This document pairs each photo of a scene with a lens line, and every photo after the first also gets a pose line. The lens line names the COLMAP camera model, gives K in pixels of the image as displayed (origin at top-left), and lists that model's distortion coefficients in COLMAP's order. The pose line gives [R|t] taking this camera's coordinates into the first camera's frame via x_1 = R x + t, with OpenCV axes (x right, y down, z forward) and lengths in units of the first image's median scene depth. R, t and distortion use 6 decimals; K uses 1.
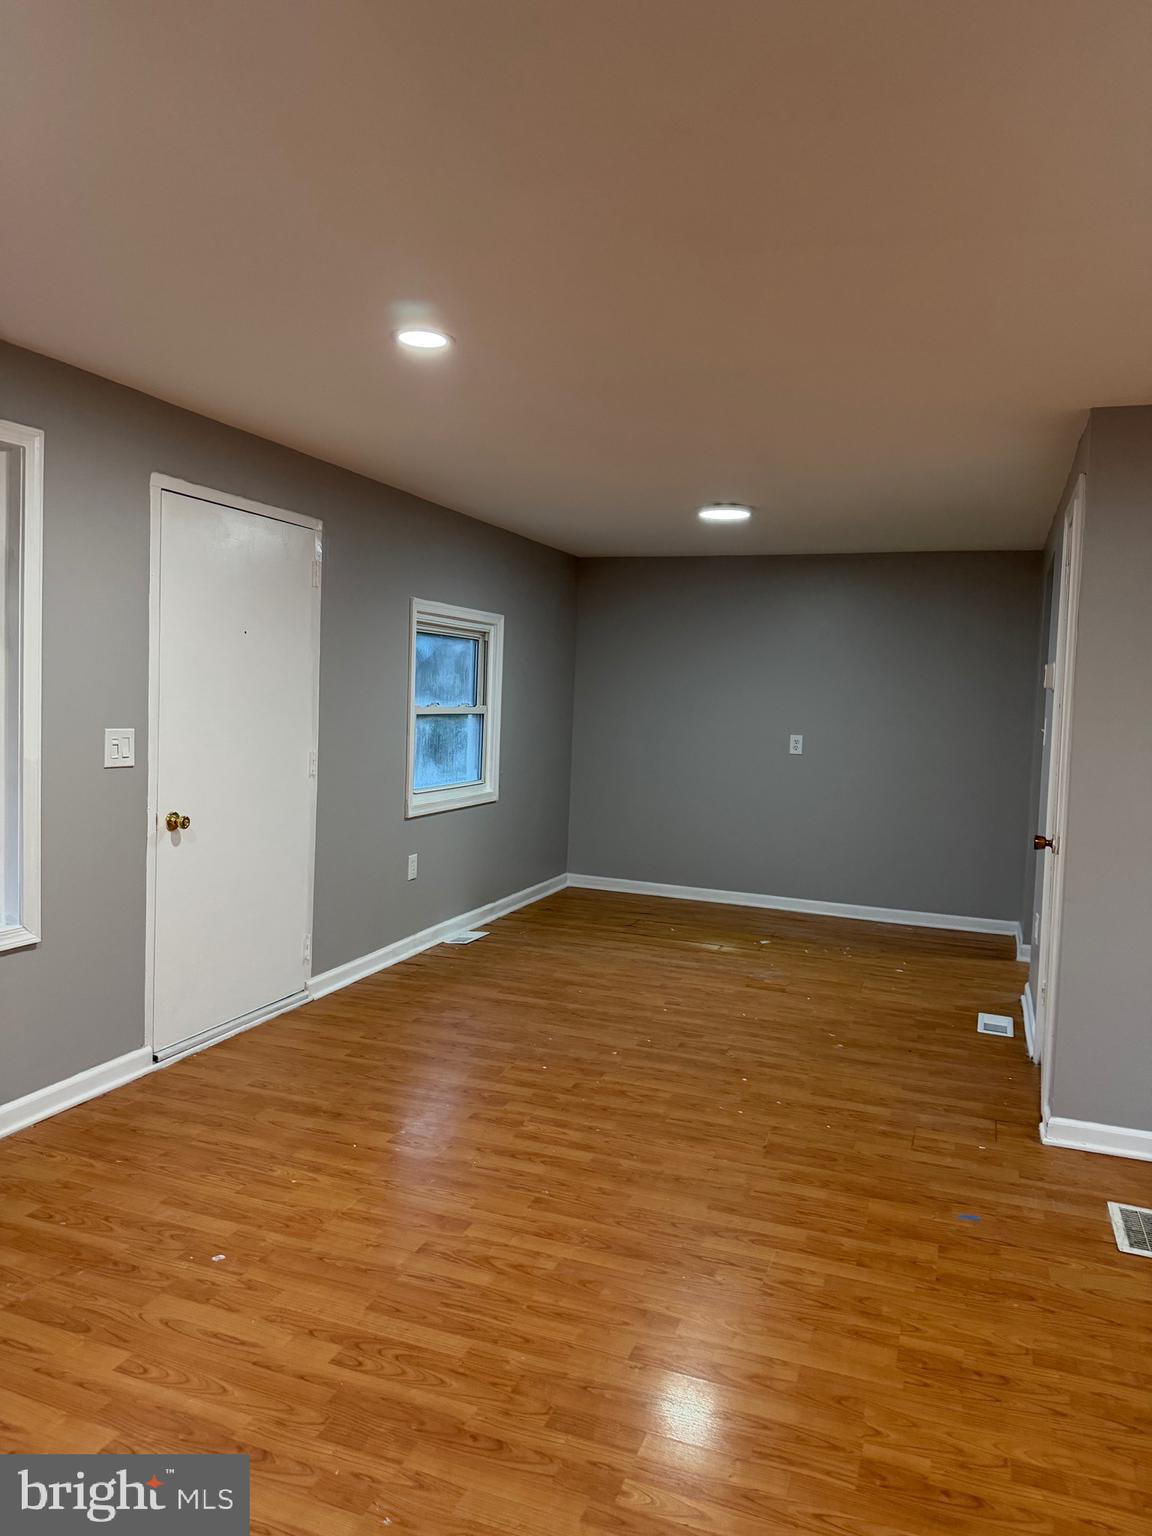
lens RADIAL K [[1077.7, 0, 574.9], [0, 1077.7, 747.3], [0, 0, 1]] dist [0.065796, -0.090797]
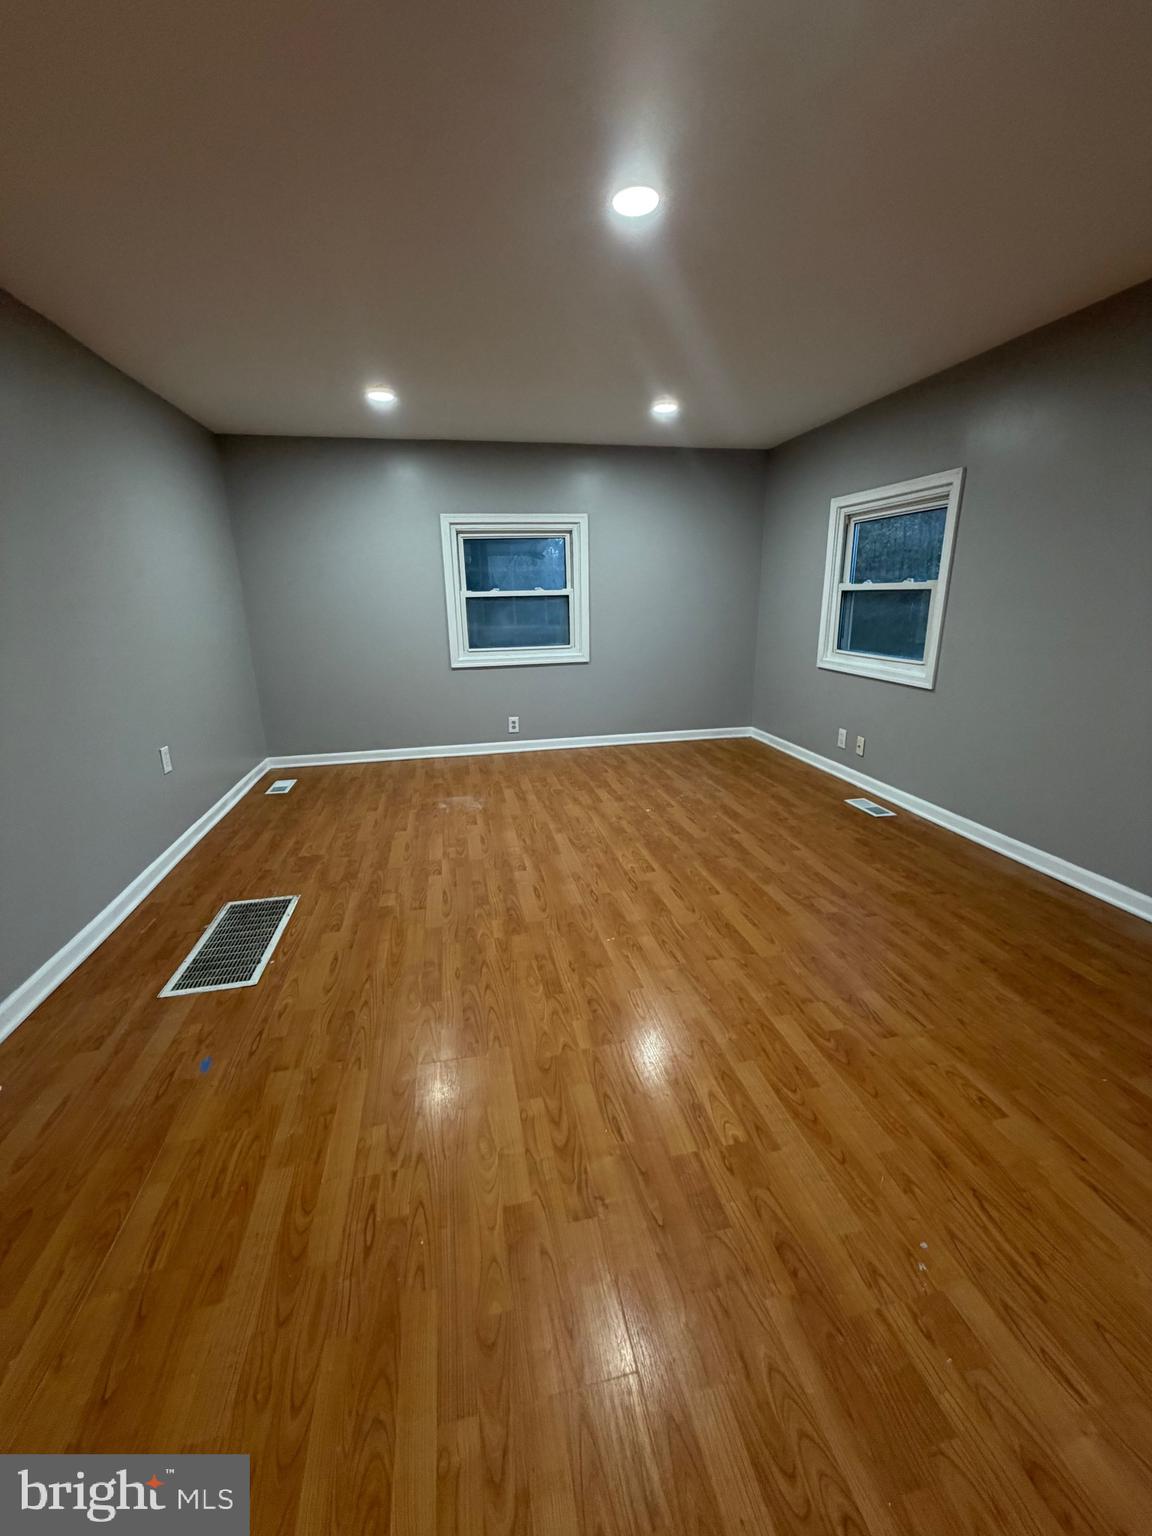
lens RADIAL K [[612.1, 0, 576.1], [0, 612.1, 763.6], [0, 0, 1]] dist [0.000121, 0.000413]
pose [[-0.533558, -0.257705, 0.805546, -0.197213], [0.039925, 0.943712, 0.328351, -0.014508], [-0.844821, 0.207356, -0.493235, 0.825375]]
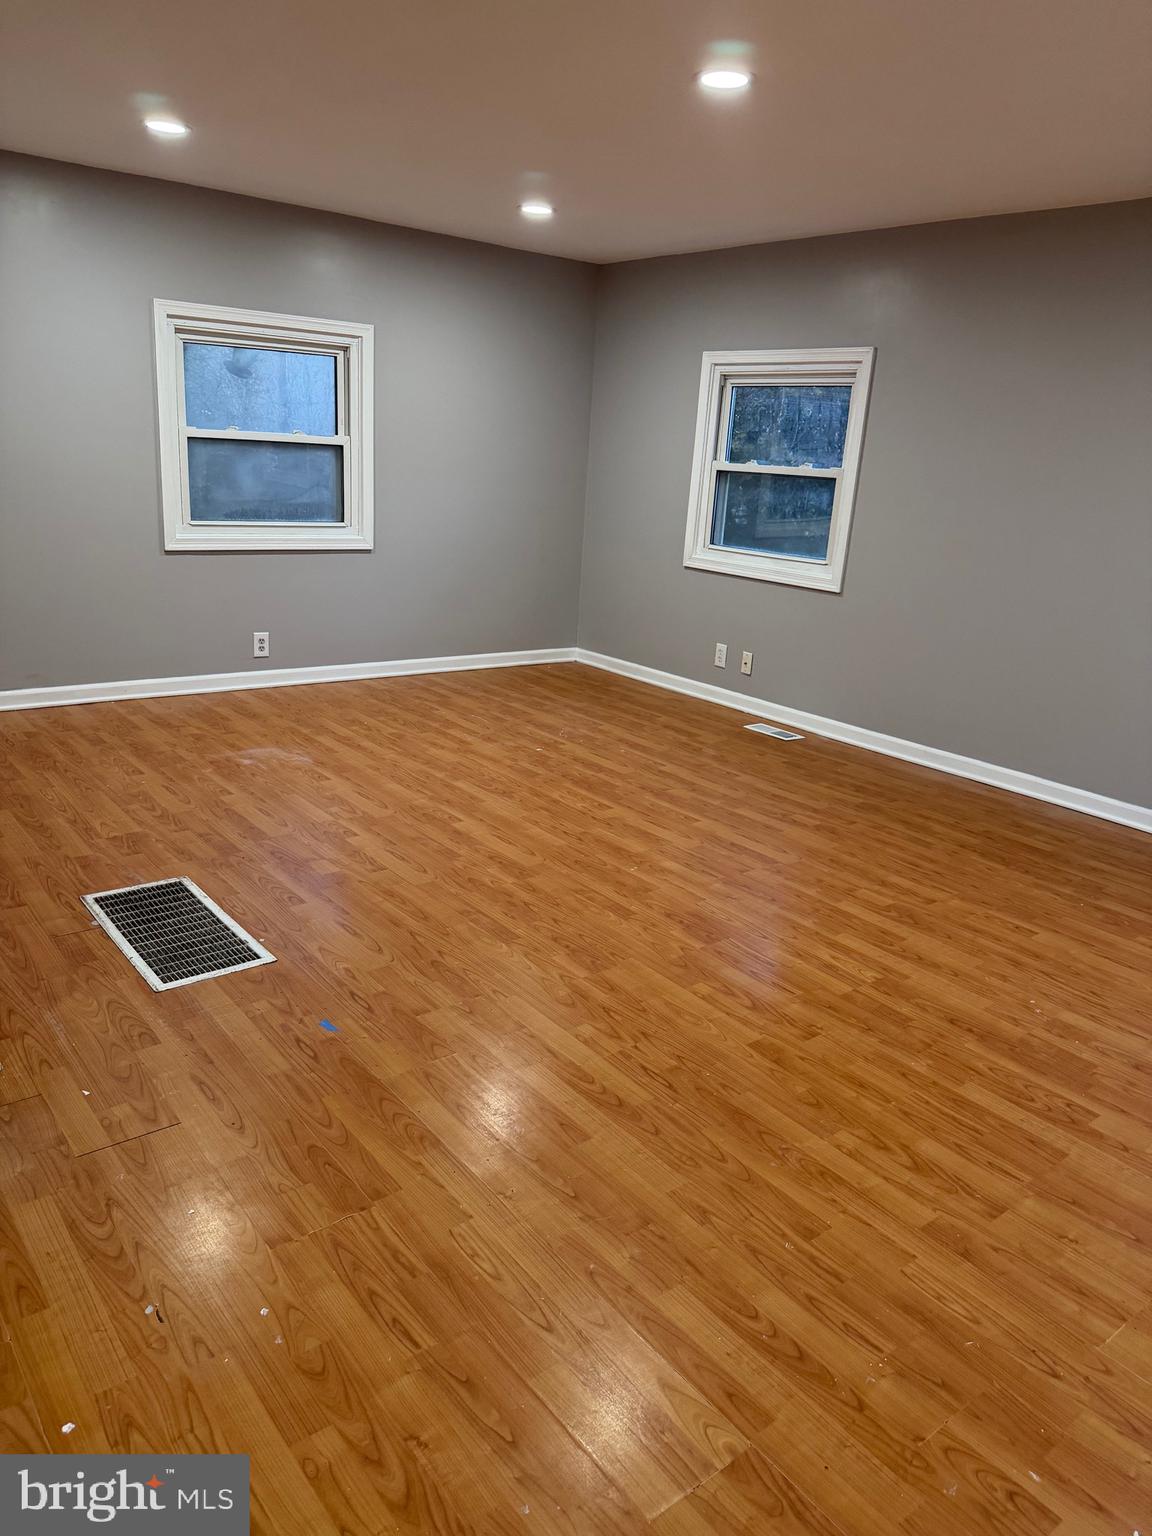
lens RADIAL K [[1068.2, 0, 579.2], [0, 1068.2, 766.8], [0, 0, 1]] dist [0.134068, -0.228326]
pose [[-0.852918, -0.236442, 0.465431, -0.137795], [-0.069207, 0.934896, 0.348110, -0.061547], [-0.517437, 0.264699, -0.813753, 1.363451]]
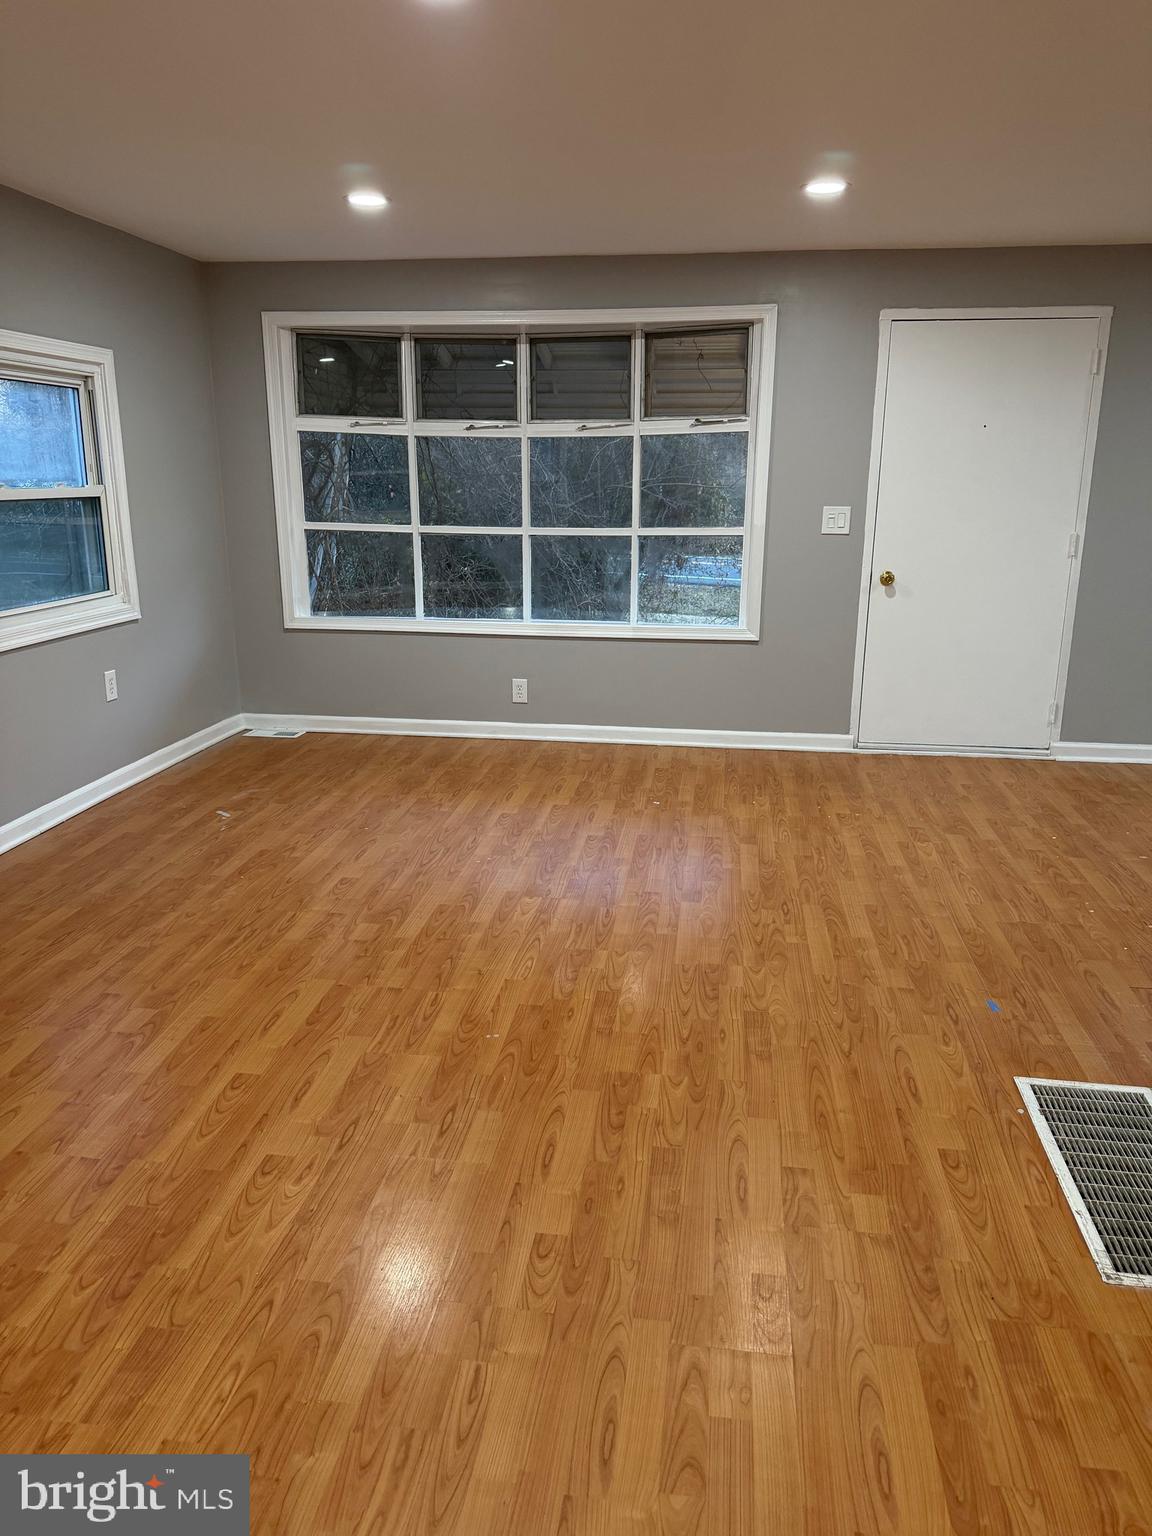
lens RADIAL K [[1068.2, 0, 579.2], [0, 1068.2, 766.8], [0, 0, 1]] dist [0.134068, -0.228326]
pose [[0.217571, 0.220020, -0.950923, 1.026873], [-0.047087, 0.975493, 0.214932, 0.028257], [0.974908, -0.001987, 0.222599, 0.376120]]
